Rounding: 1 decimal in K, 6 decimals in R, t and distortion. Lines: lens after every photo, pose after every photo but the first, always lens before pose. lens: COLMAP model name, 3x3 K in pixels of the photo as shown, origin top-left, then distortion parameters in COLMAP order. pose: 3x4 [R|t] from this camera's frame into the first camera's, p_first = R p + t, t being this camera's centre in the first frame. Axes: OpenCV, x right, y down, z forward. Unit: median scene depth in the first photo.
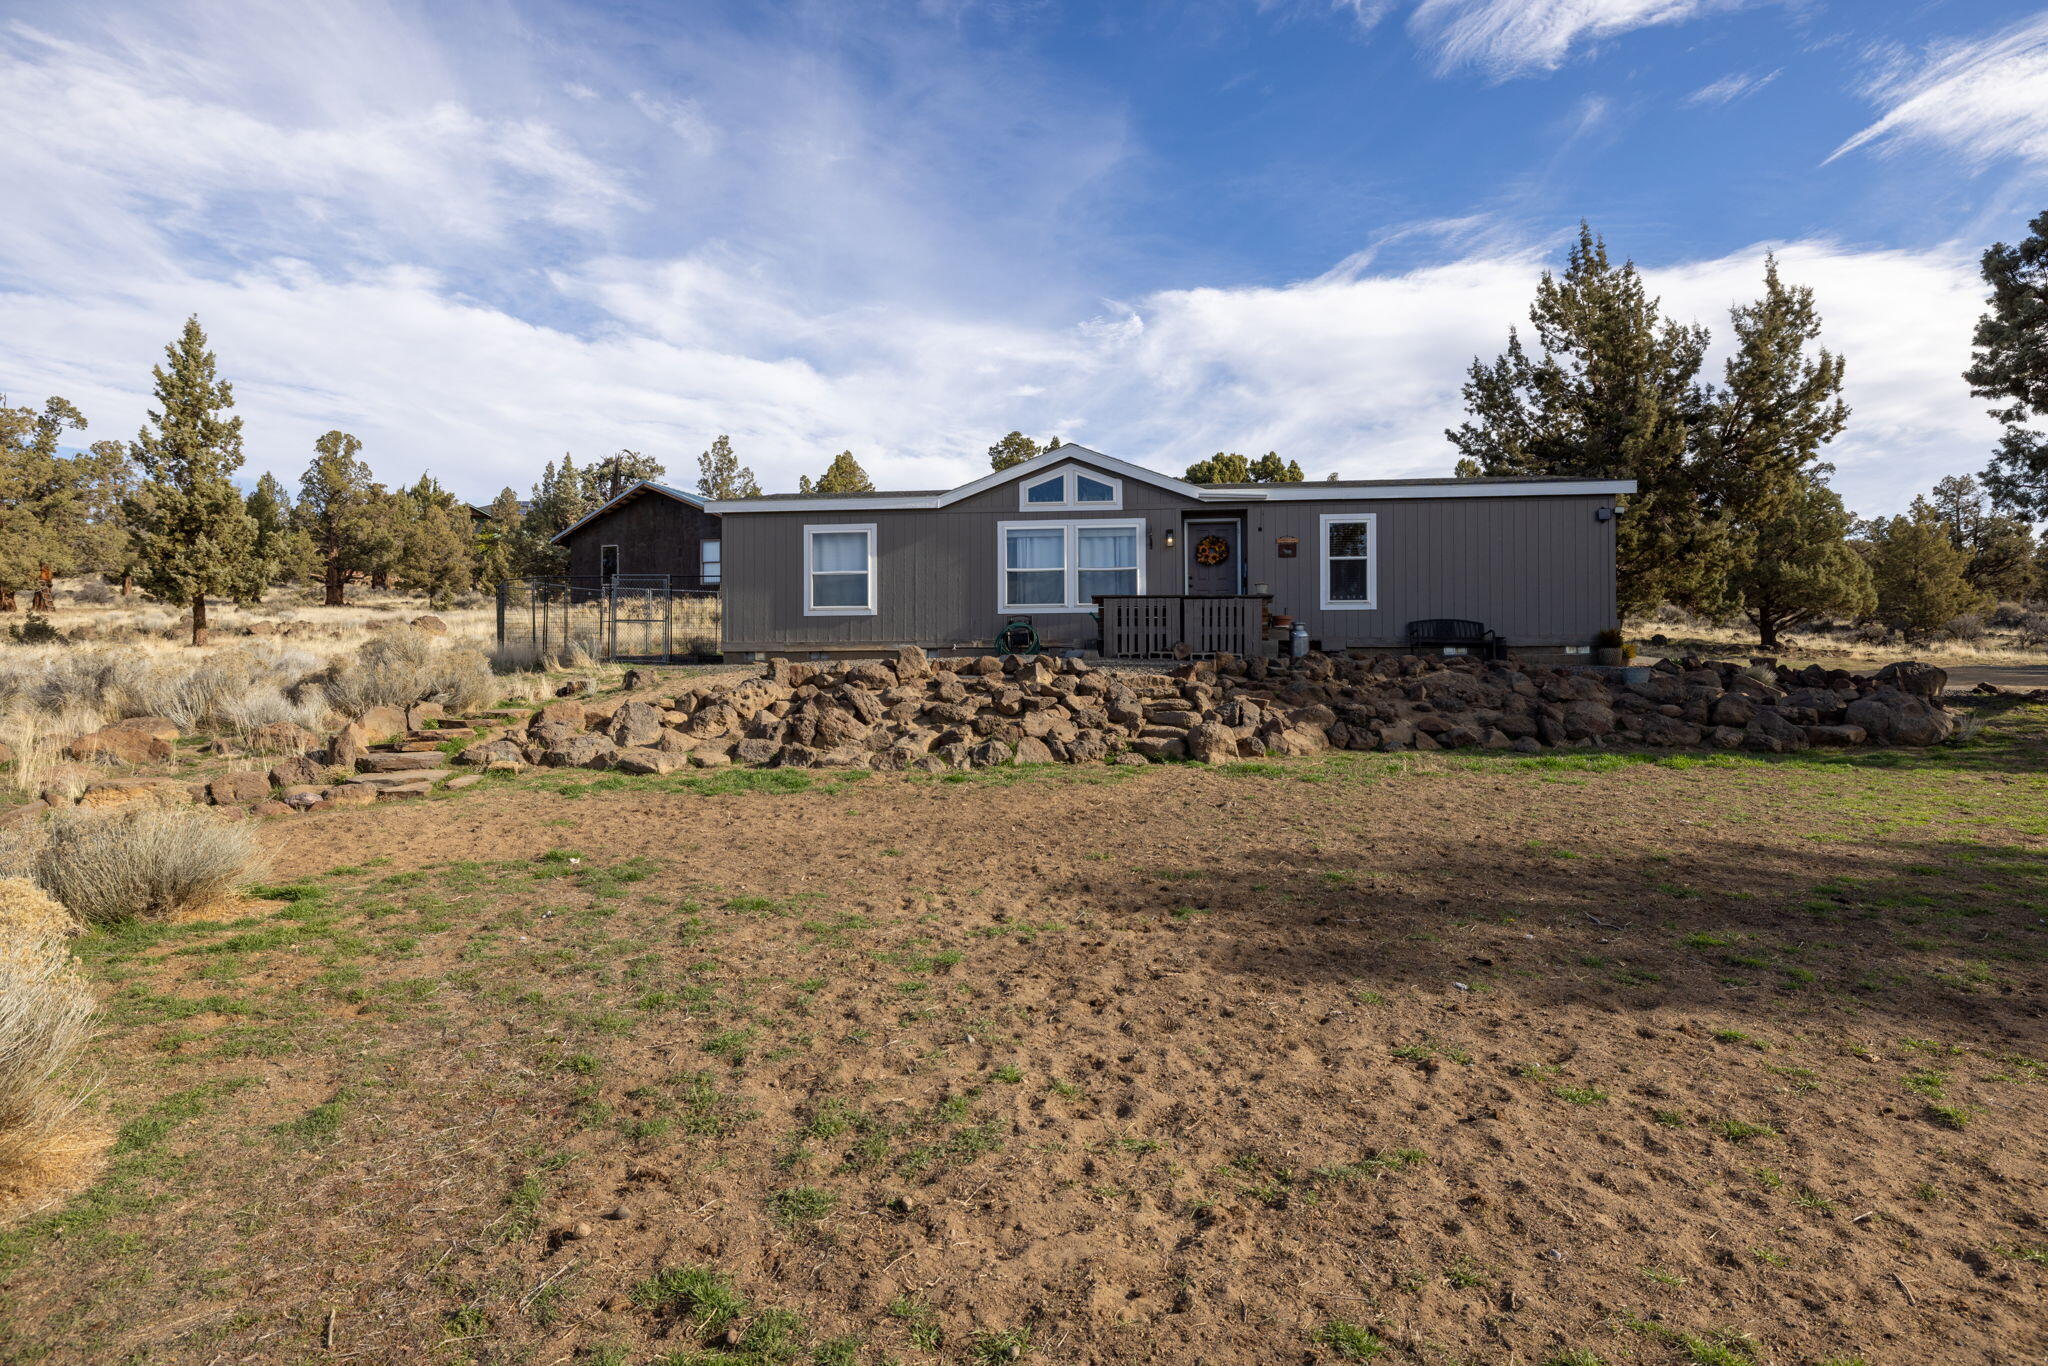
lens RADIAL K [[1092.0, 0, 1027.3], [0, 1092.0, 663.6], [0, 0, 1]] dist [-0.001825, 0.000267]
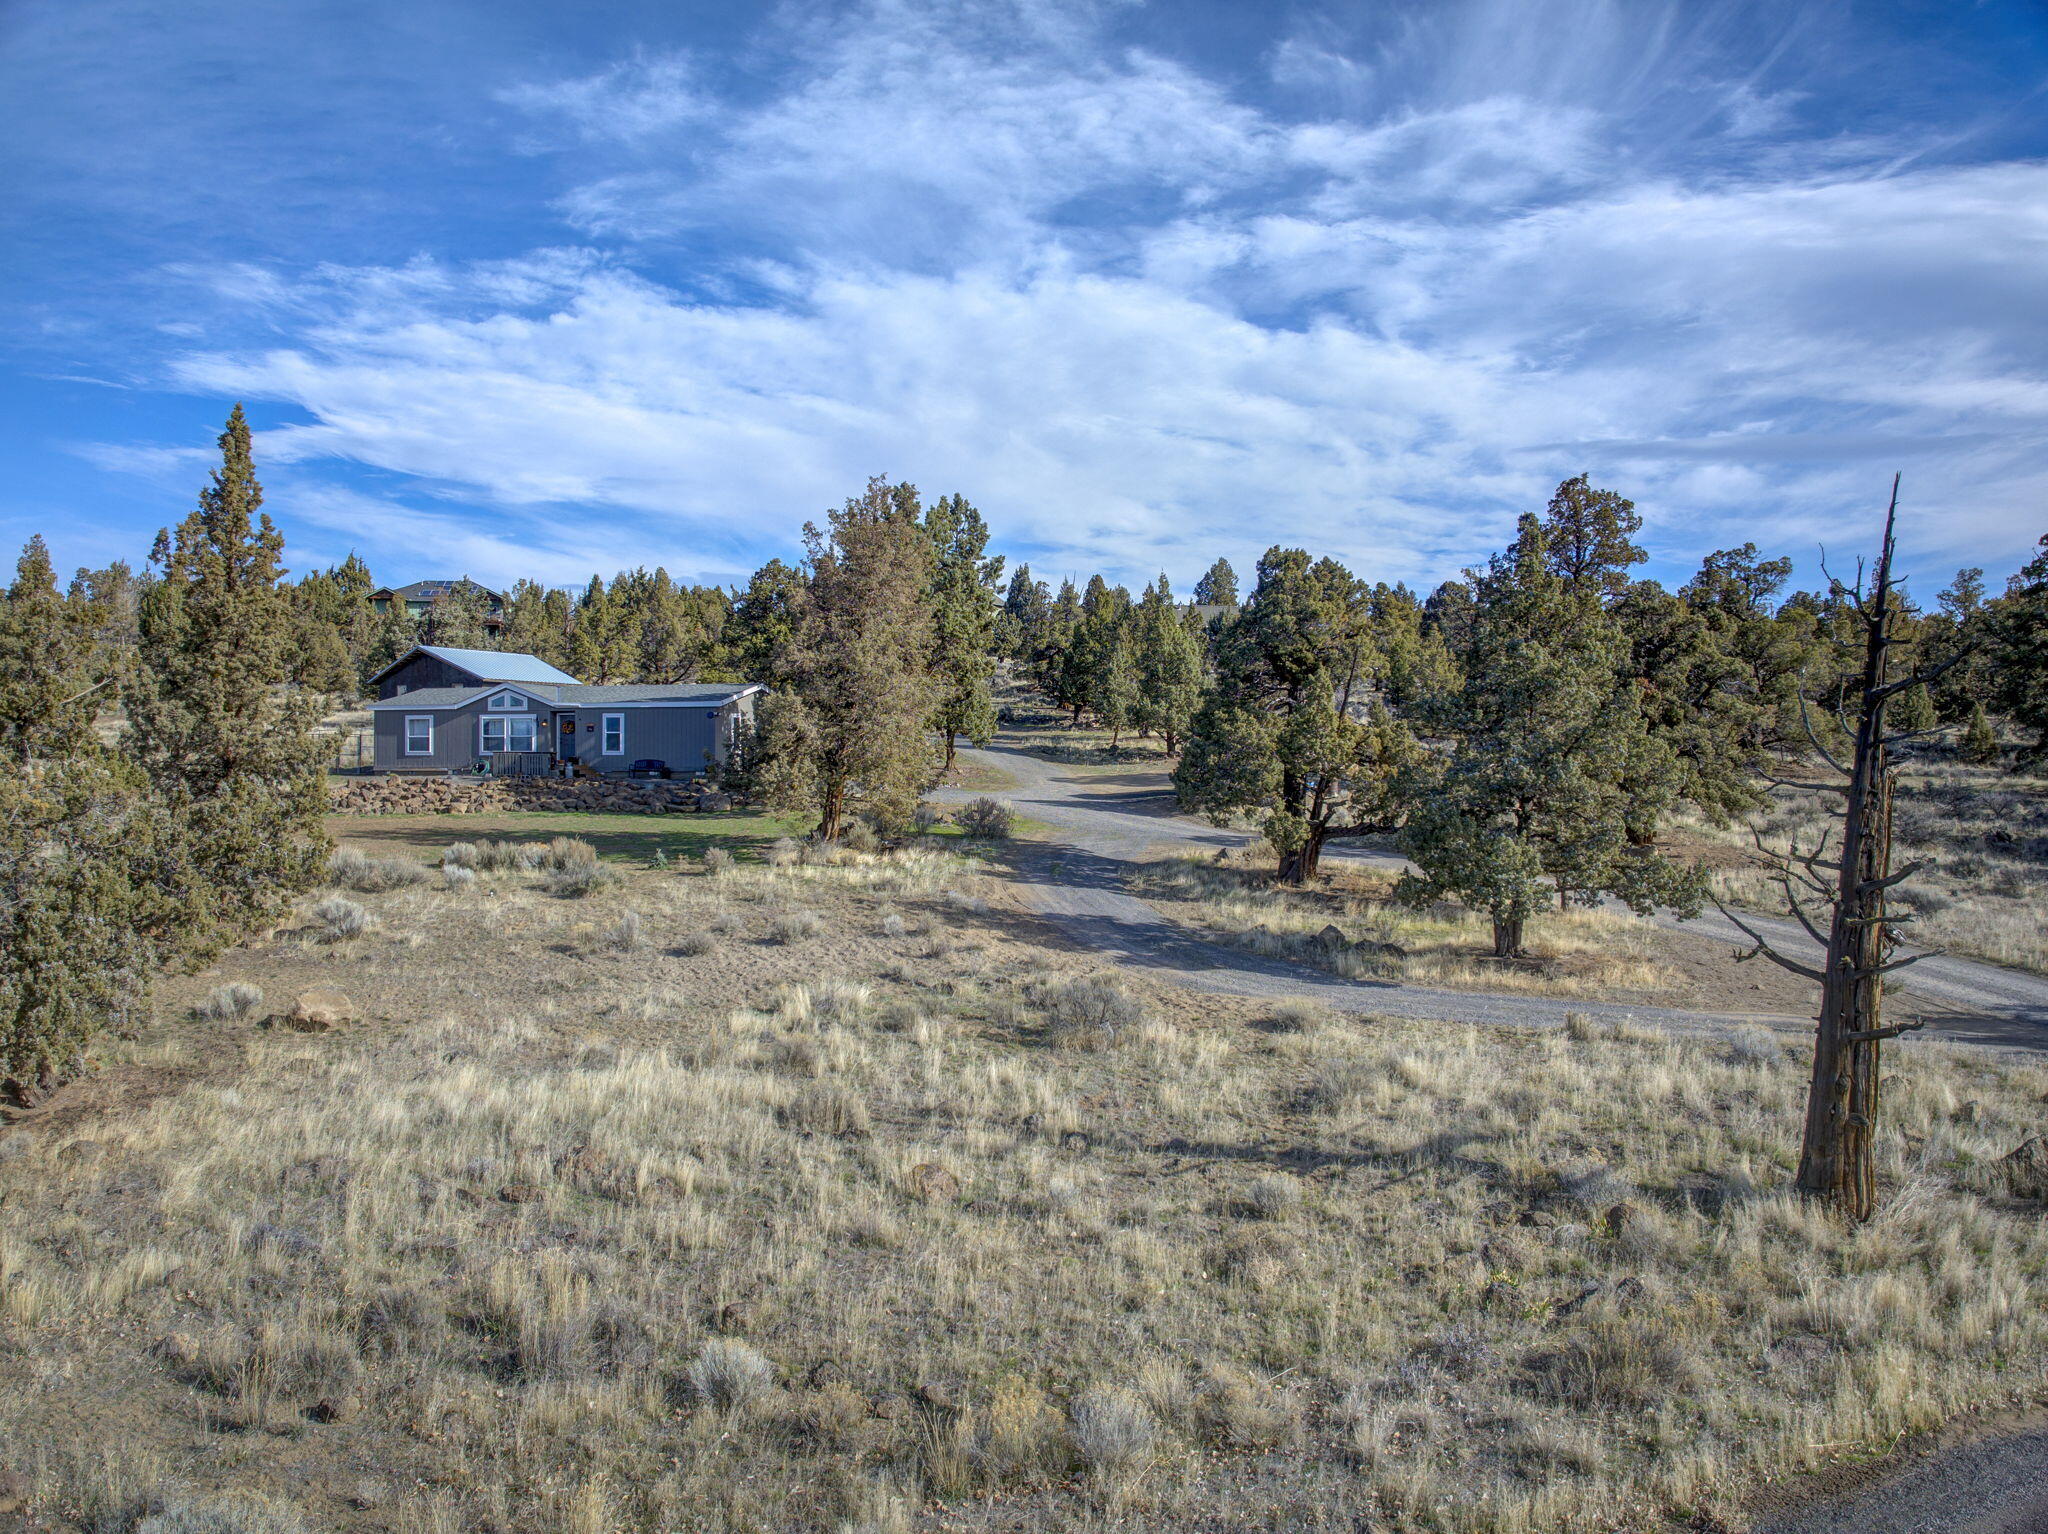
lens RADIAL K [[1603.7, 0, 1055.4], [0, 1603.7, 763.9], [0, 0, 1]] dist [-0.093480, -0.038678]
pose [[0.993741, 0.004360, -0.111623, 0.743262], [-0.001518, 0.999673, 0.025533, -0.054720], [0.111697, -0.025204, 0.993423, -1.044408]]
